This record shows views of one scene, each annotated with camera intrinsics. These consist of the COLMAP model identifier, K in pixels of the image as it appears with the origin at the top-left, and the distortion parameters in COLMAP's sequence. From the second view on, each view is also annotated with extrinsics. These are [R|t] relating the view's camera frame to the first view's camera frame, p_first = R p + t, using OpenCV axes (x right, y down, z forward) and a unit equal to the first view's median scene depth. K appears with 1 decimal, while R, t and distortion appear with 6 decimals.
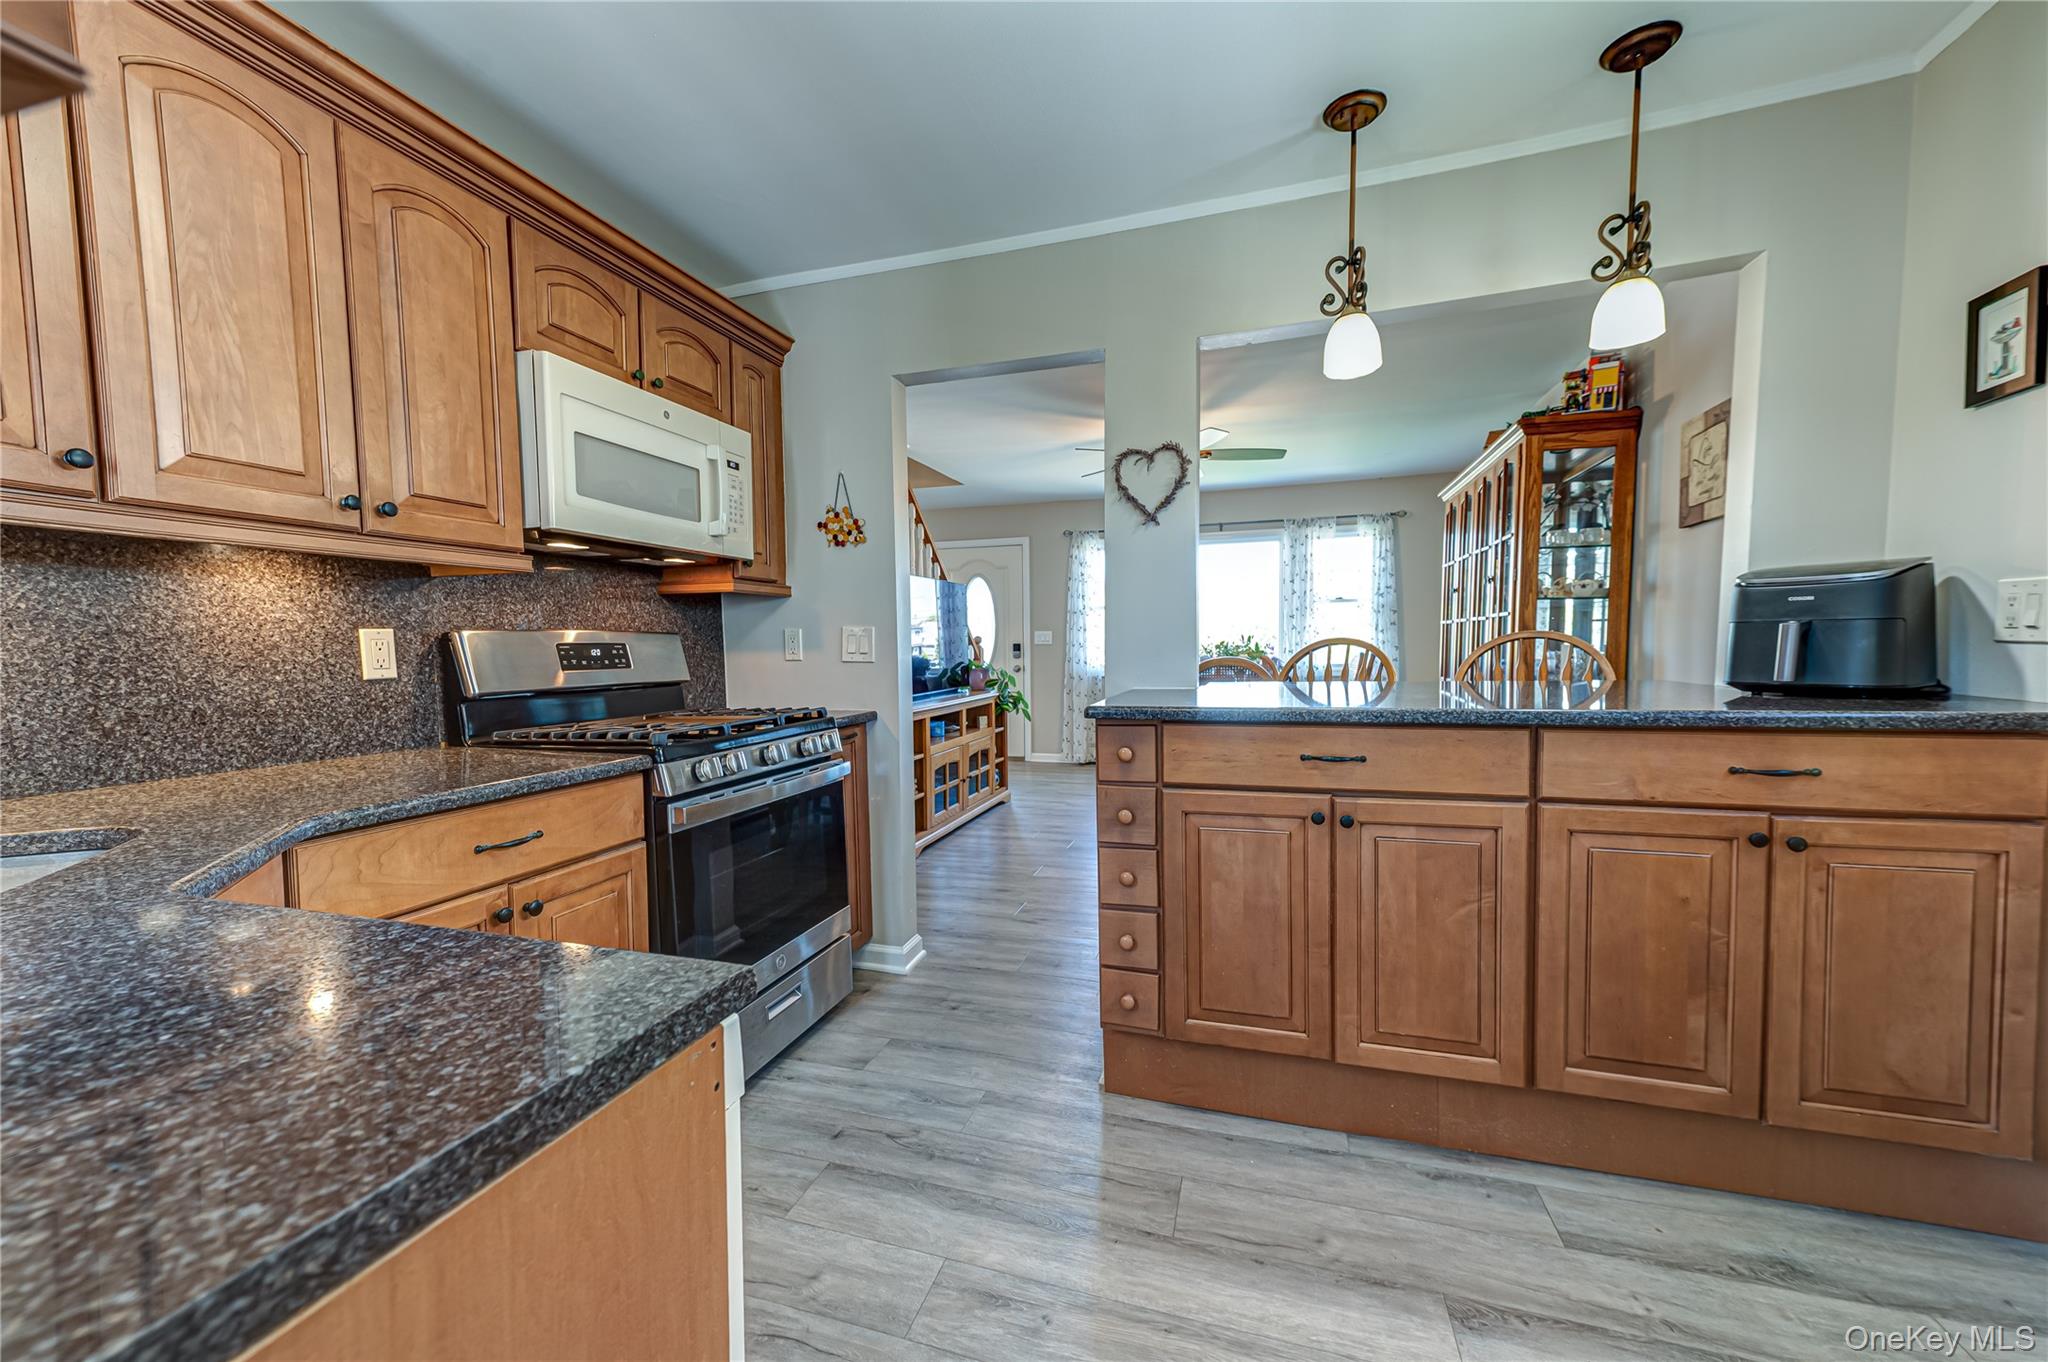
lens RADIAL K [[795.0, 0, 1022.9], [0, 795.0, 690.9], [0, 0, 1]] dist [0.013477, 0.000022]
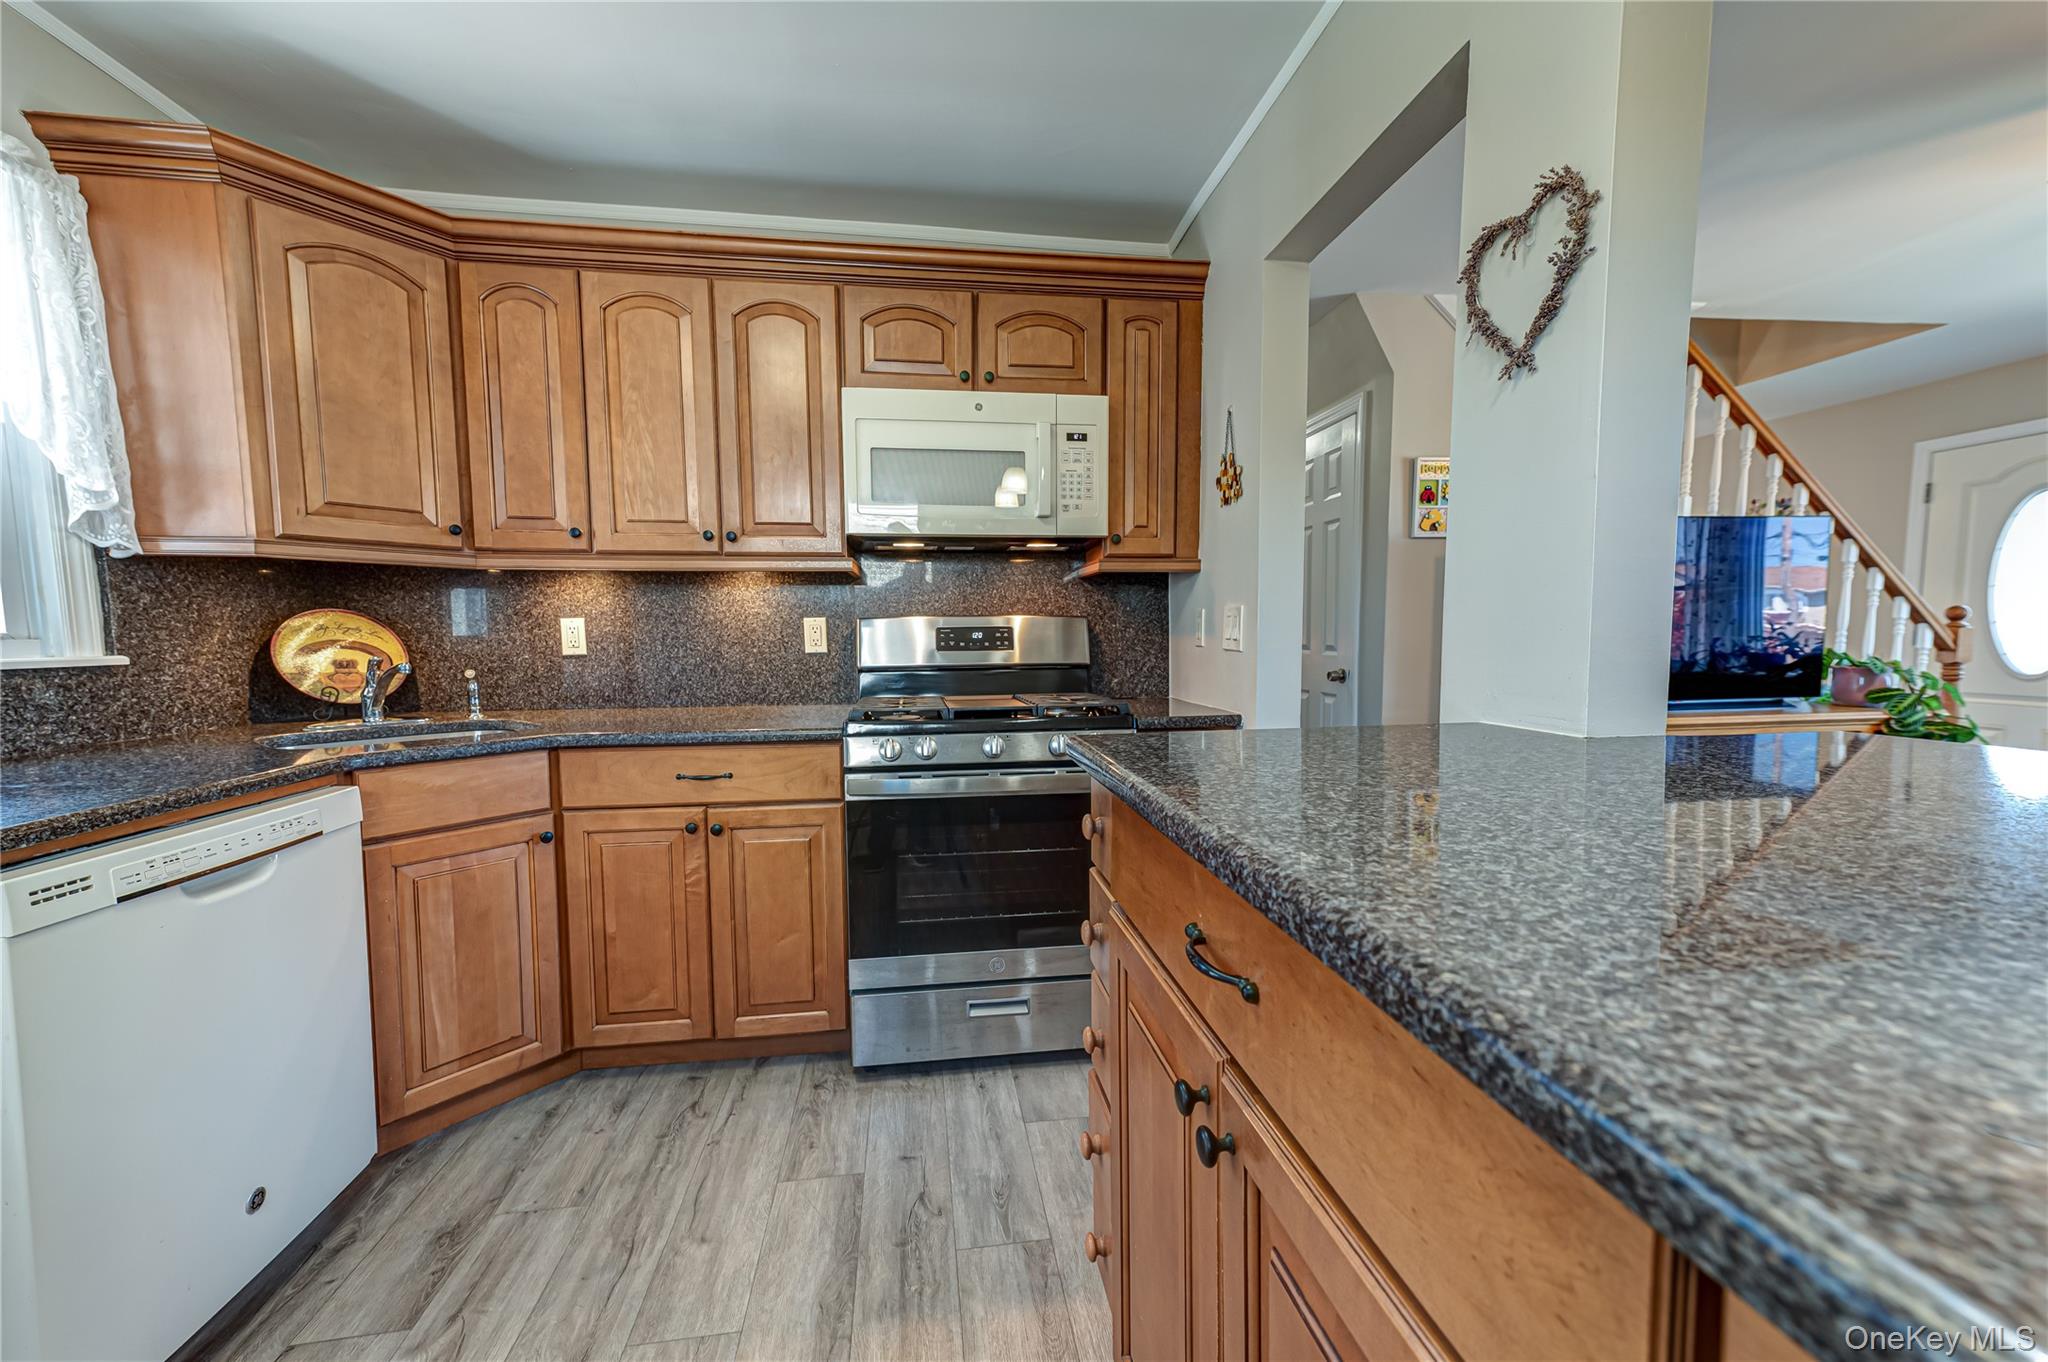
lens RADIAL K [[795.0, 0, 1022.9], [0, 795.0, 690.9], [0, 0, 1]] dist [0.013477, 0.000022]
pose [[0.425409, 0.076784, -0.901738, 0.529771], [-0.049881, 0.996869, 0.061353, -0.043920], [0.903625, 0.018880, 0.427907, 0.605448]]
